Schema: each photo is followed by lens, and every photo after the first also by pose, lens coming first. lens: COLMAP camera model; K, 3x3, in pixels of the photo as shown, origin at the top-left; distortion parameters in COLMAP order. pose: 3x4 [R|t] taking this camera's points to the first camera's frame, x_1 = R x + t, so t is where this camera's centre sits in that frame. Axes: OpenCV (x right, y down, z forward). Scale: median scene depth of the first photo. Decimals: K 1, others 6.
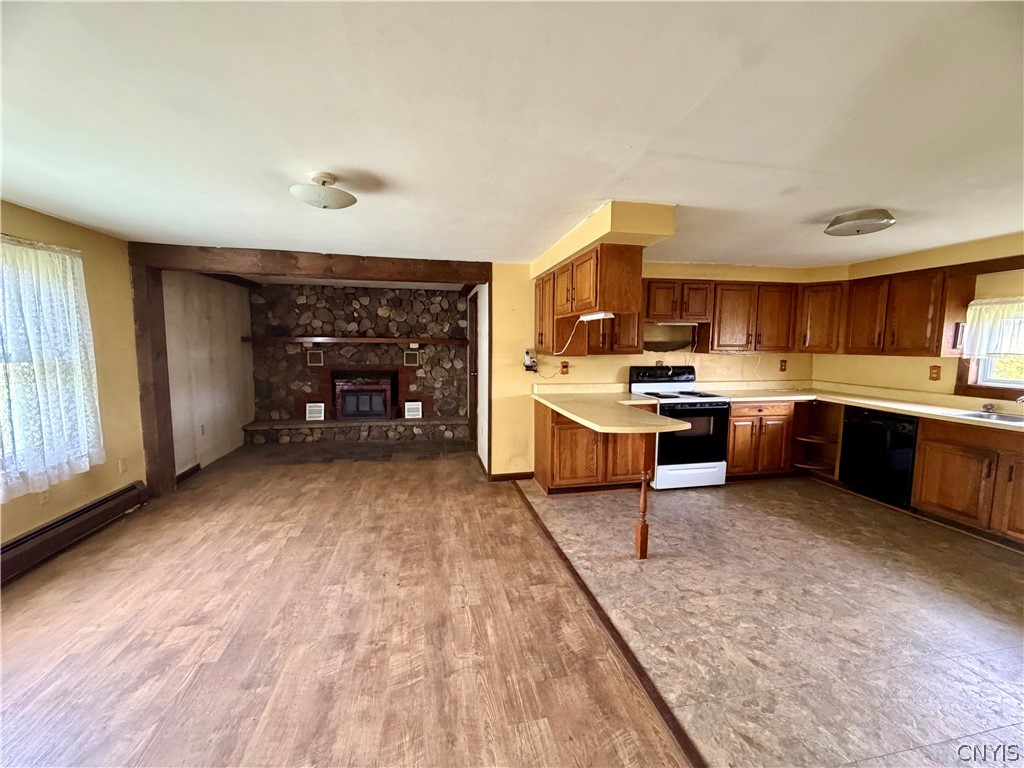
lens RADIAL K [[408.3, 0, 511.9], [0, 408.3, 384.1], [0, 0, 1]] dist [0.001143, -0.000651]
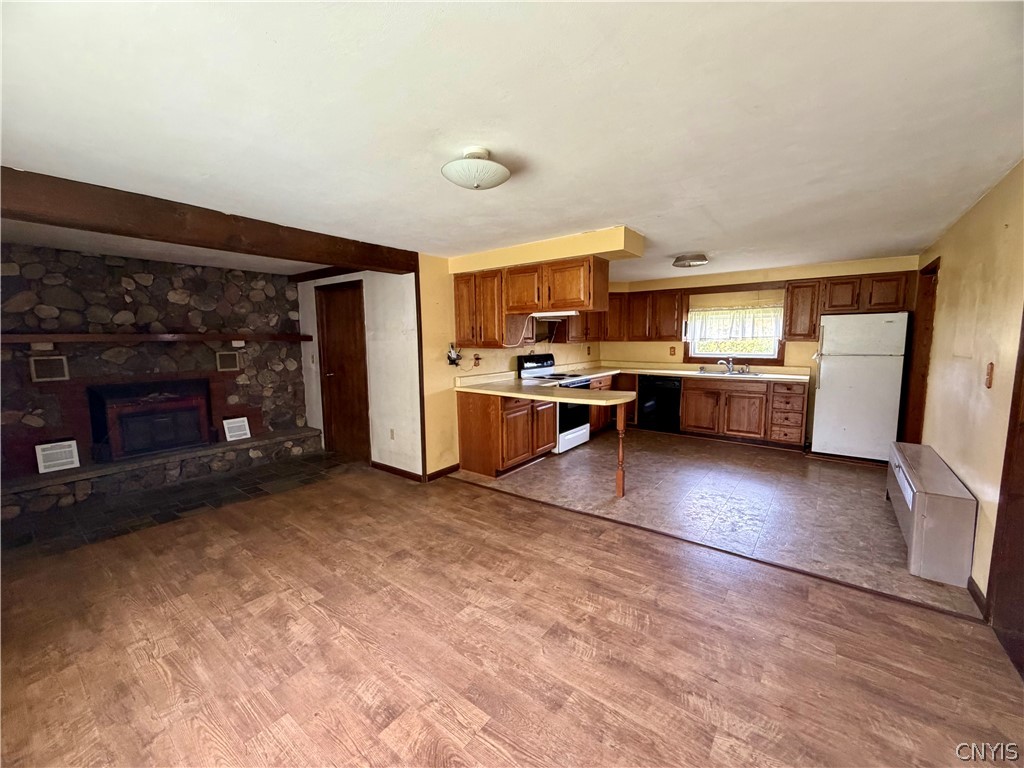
lens RADIAL K [[408.3, 0, 511.9], [0, 408.3, 382.0], [0, 0, 1]] dist [0.001143, -0.000651]
pose [[0.755682, -0.086004, 0.649267, -0.534323], [0.080551, 0.996019, 0.038182, -0.017284], [-0.649966, 0.023445, 0.759601, 0.143828]]
